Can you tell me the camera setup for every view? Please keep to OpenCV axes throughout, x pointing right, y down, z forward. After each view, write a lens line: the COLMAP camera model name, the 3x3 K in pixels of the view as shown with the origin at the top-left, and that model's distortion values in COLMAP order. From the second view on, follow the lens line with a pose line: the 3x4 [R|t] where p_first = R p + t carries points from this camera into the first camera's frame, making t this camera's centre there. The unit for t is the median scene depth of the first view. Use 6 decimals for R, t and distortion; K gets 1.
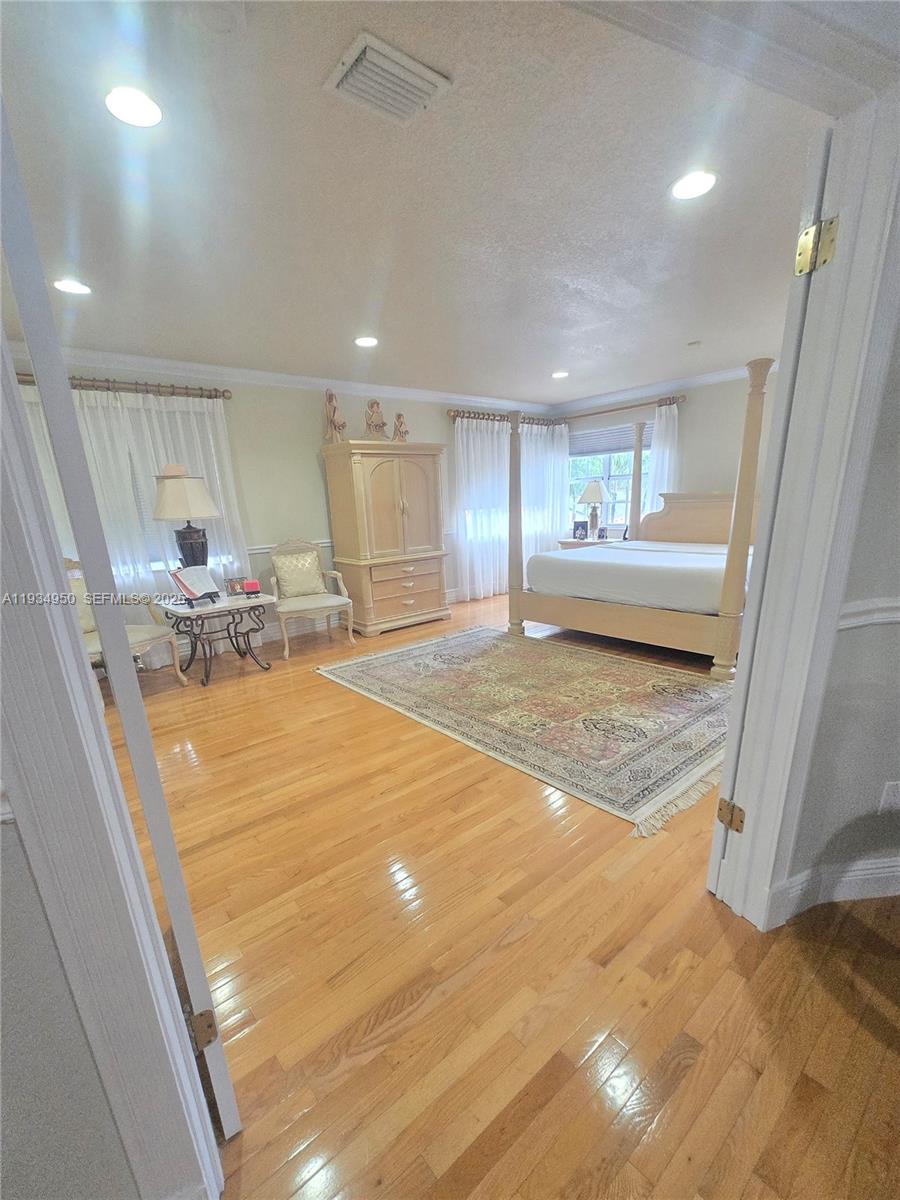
lens RADIAL K [[520.3, 0, 451.0], [0, 520.3, 652.0], [0, 0, 1]] dist [-0.000717, 0.000099]
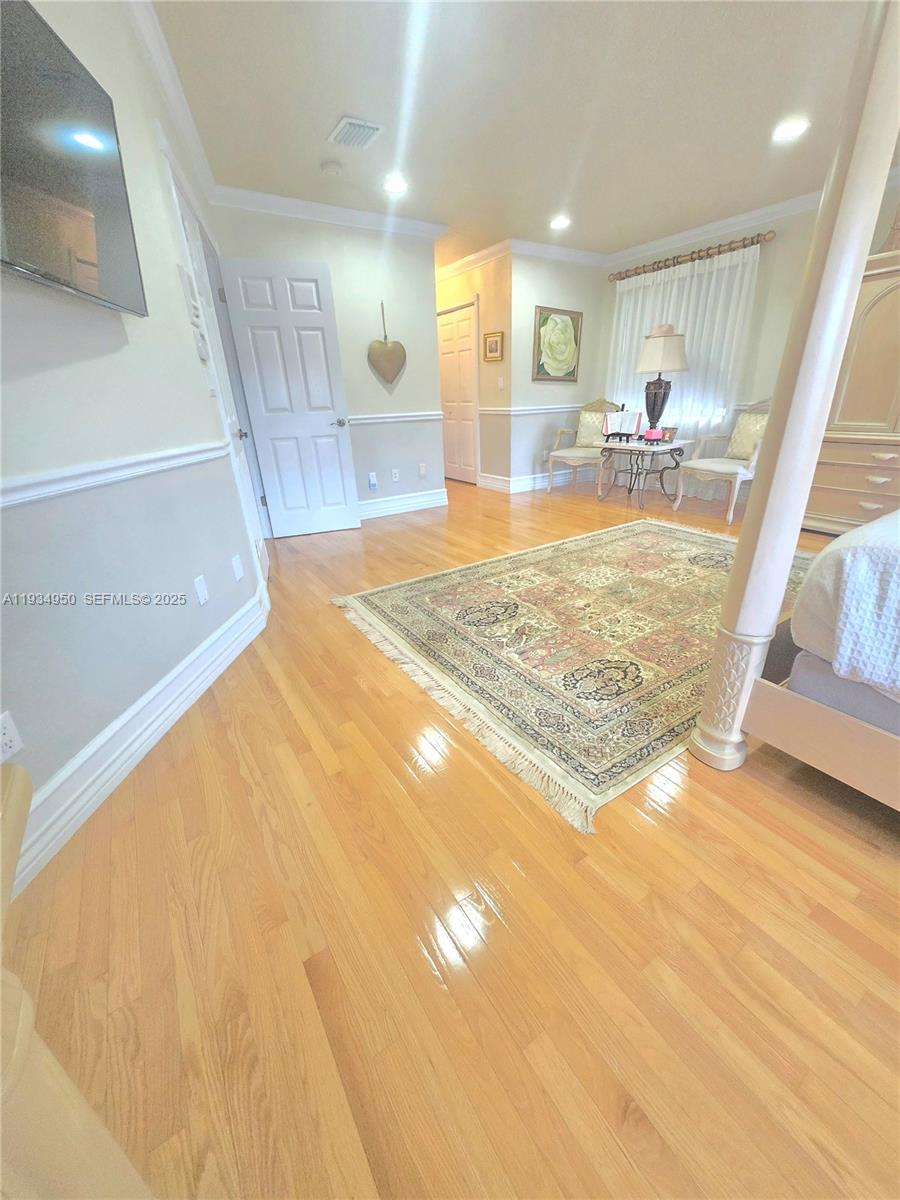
lens RADIAL K [[467.9, 0, 461.6], [0, 467.9, 597.3], [0, 0, 1]] dist [-0.000742, 0.000181]
pose [[-0.112798, 0.438747, -0.891503, 0.692552], [-0.248179, 0.856351, 0.452848, -0.164008], [0.962125, 0.272332, 0.012293, 0.601725]]
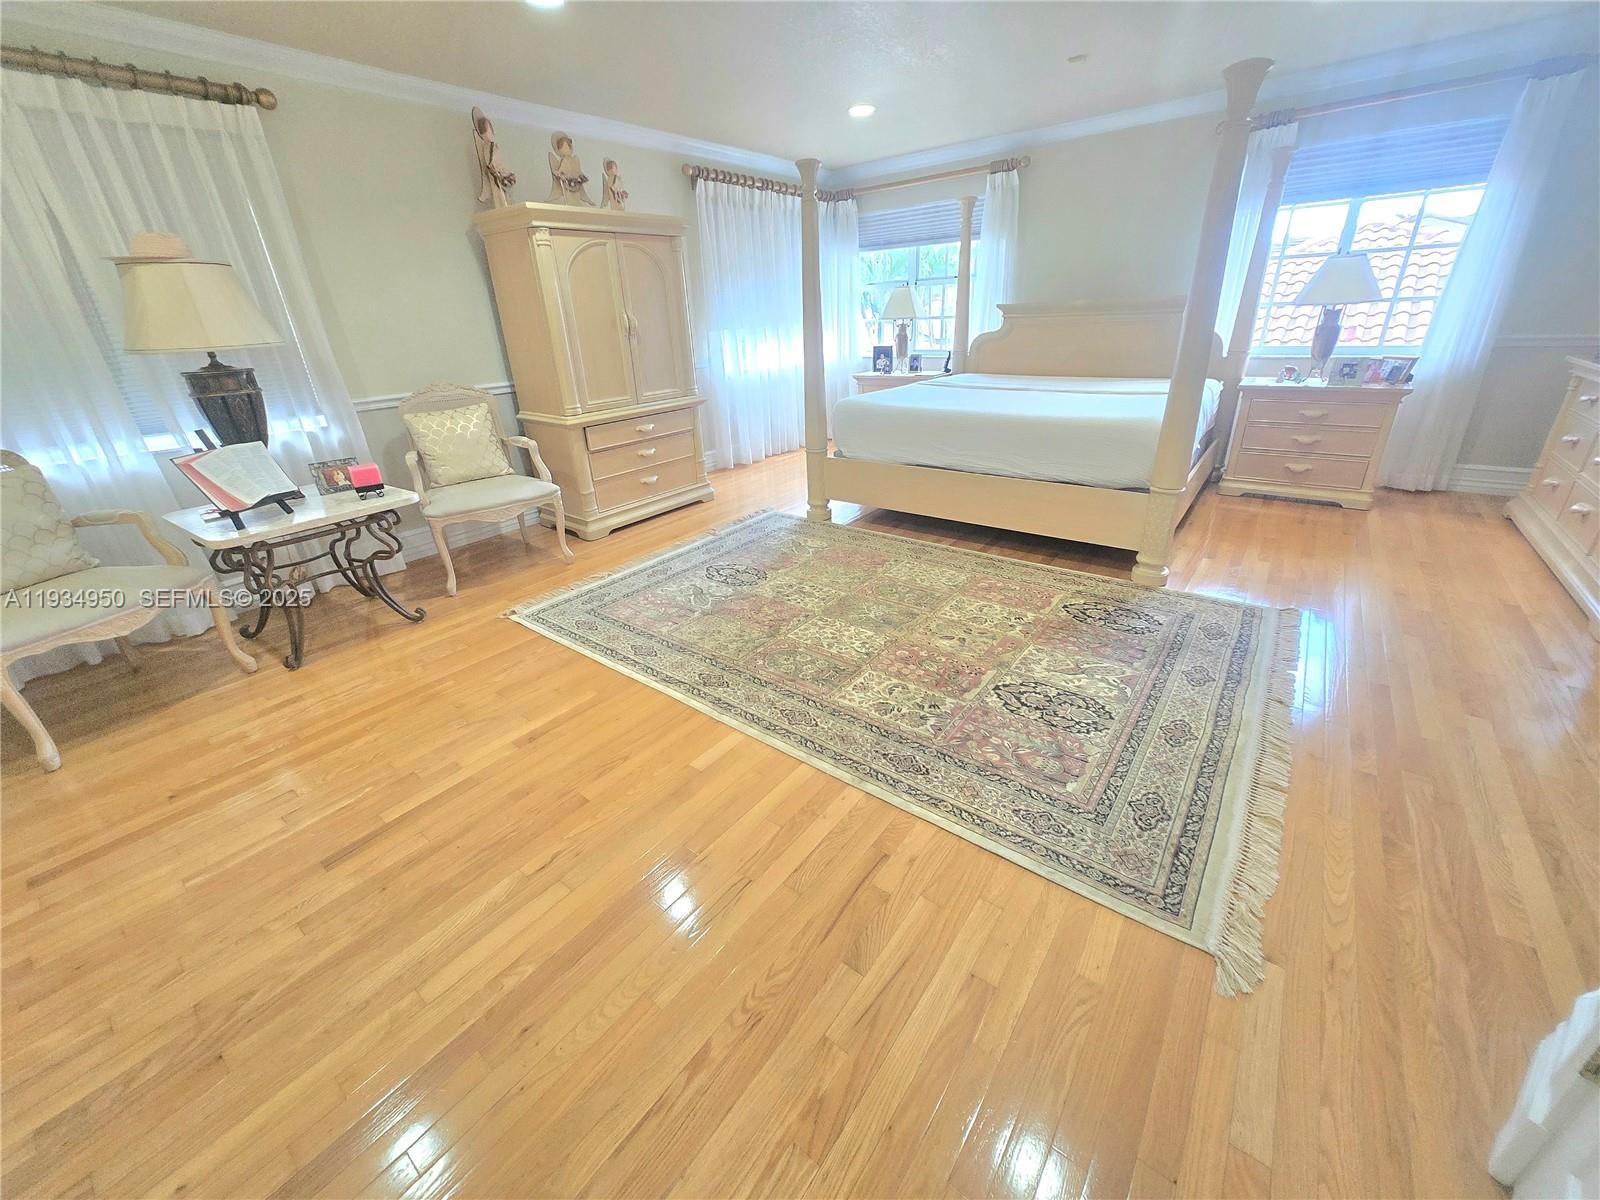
lens RADIAL K [[623.8, 0, 800.2], [0, 623.8, 582.2], [0, 0, 1]] dist [-0.000742, 0.000181]
pose [[0.979981, -0.079292, 0.182620, -0.059178], [0.057922, 0.991141, 0.119519, -0.060689], [-0.190479, -0.106548, 0.975892, 0.237425]]
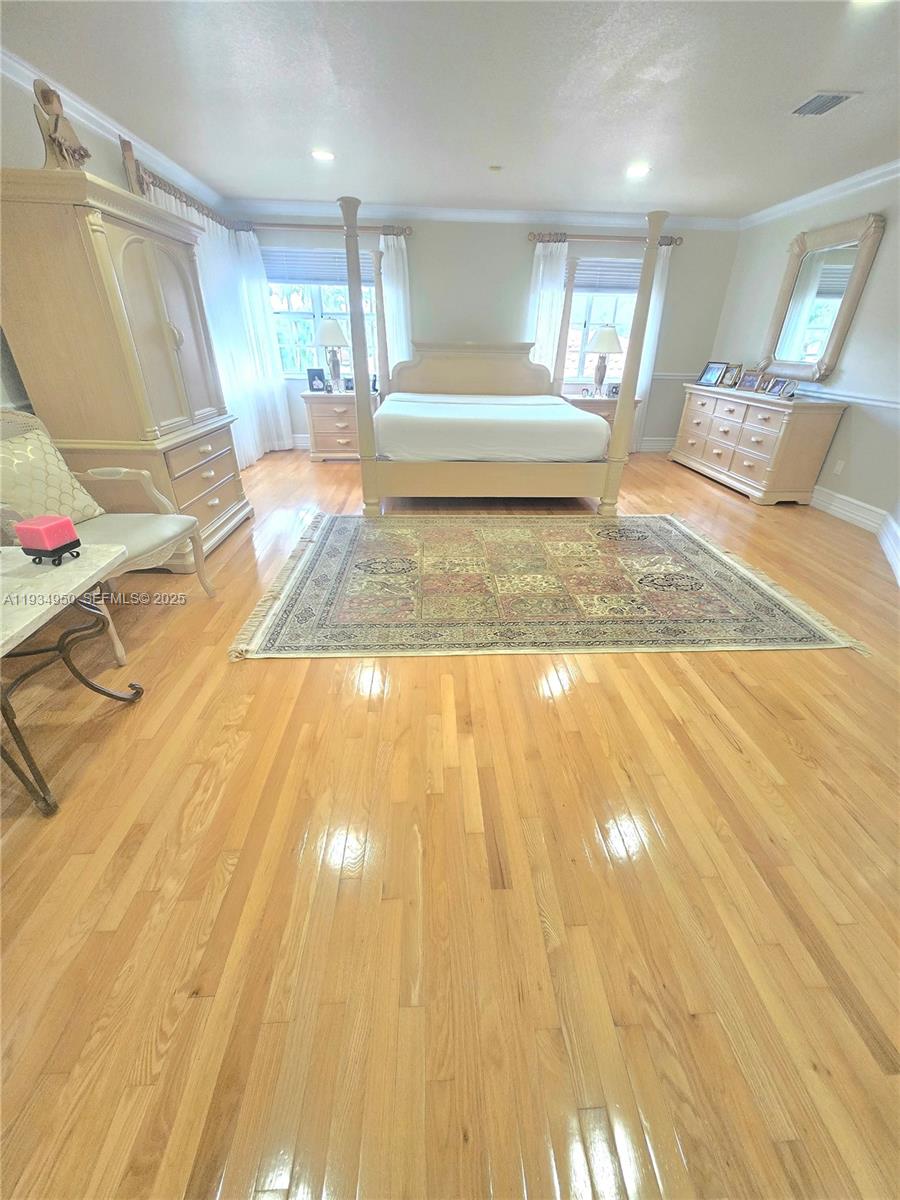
lens RADIAL K [[467.9, 0, 461.6], [0, 467.9, 597.3], [0, 0, 1]] dist [-0.000742, 0.000181]
pose [[0.599290, -0.335989, 0.726611, -0.422788], [0.180746, 0.941012, 0.286055, -0.112495], [-0.779861, -0.040098, 0.624667, 0.472652]]
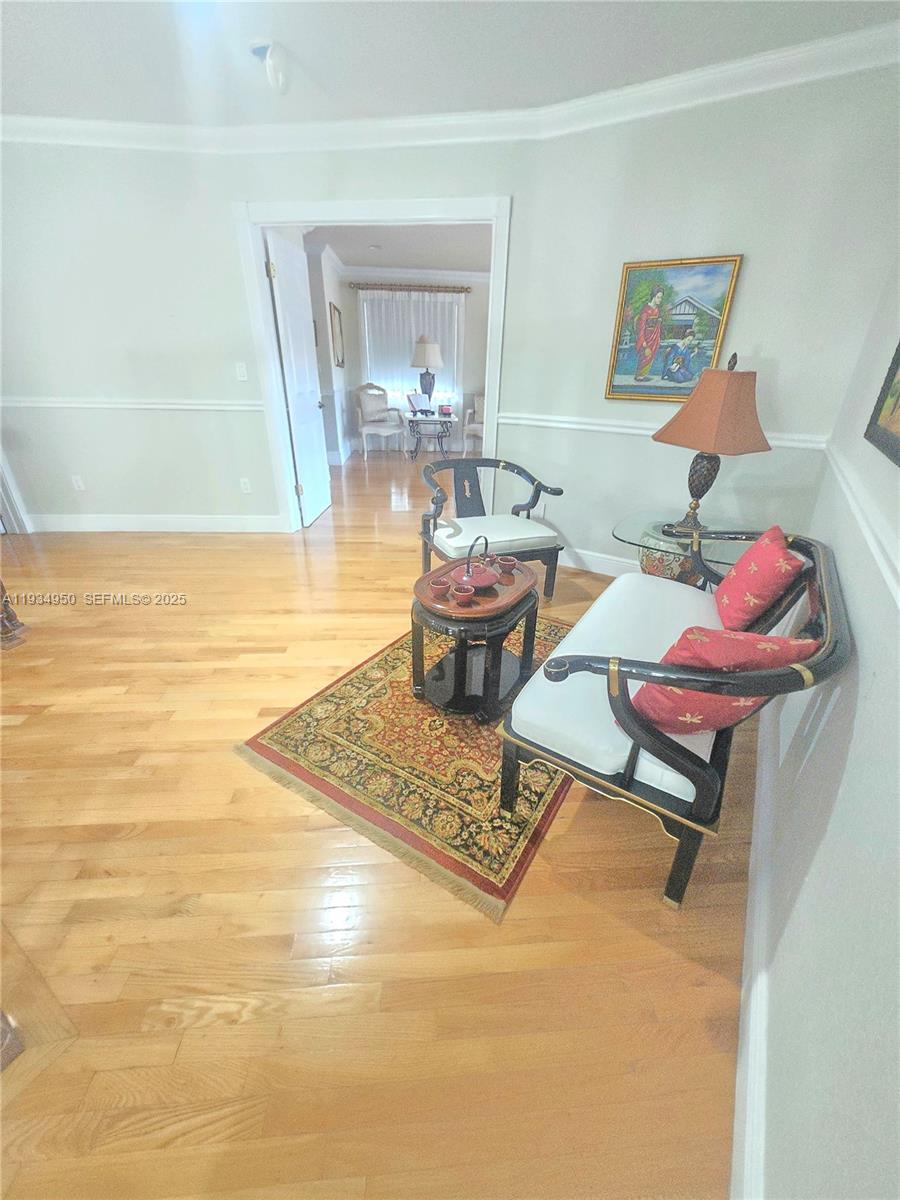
lens RADIAL K [[467.9, 0, 461.6], [0, 467.9, 597.3], [0, 0, 1]] dist [-0.000742, 0.000181]
pose [[0.800384, 0.316982, -0.508830, 0.598428], [-0.224506, 0.945497, 0.235865, 0.079092], [0.555862, -0.074547, 0.827925, -0.300967]]
